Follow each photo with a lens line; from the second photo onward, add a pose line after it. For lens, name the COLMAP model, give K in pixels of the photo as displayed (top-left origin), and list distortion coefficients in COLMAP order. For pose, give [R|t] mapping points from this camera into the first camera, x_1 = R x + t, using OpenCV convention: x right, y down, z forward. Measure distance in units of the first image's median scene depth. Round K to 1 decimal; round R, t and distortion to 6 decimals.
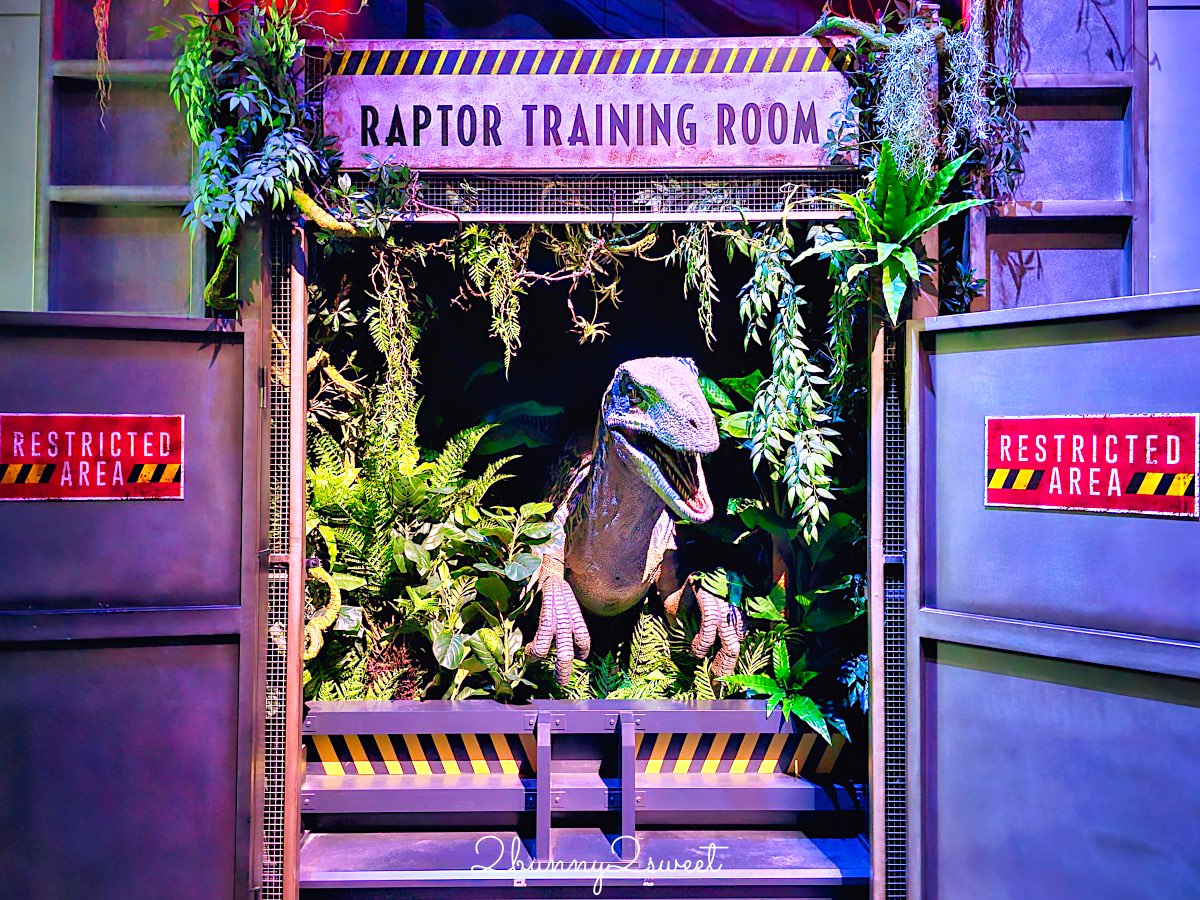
lens RADIAL K [[808.2, 0, 621.3], [0, 808.2, 433.7], [0, 0, 1]] dist [0.007156, -0.011305]
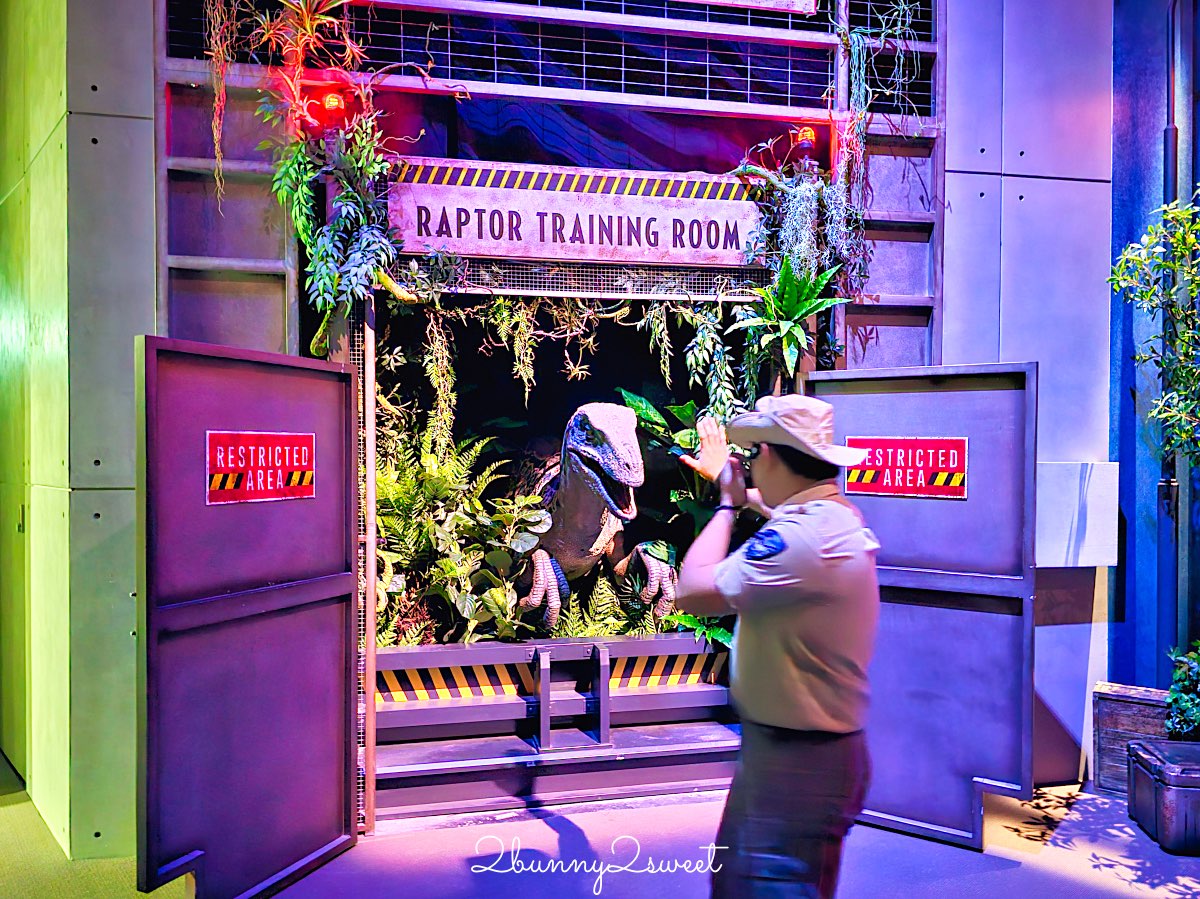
lens RADIAL K [[808.2, 0, 597.5], [0, 808.2, 449.2], [0, 0, 1]] dist [0.007156, -0.011305]
pose [[0.984579, -0.003721, 0.174899, -0.263857], [-0.001628, 0.999536, 0.030431, -0.038827], [-0.174931, -0.030246, 0.984116, -0.406486]]
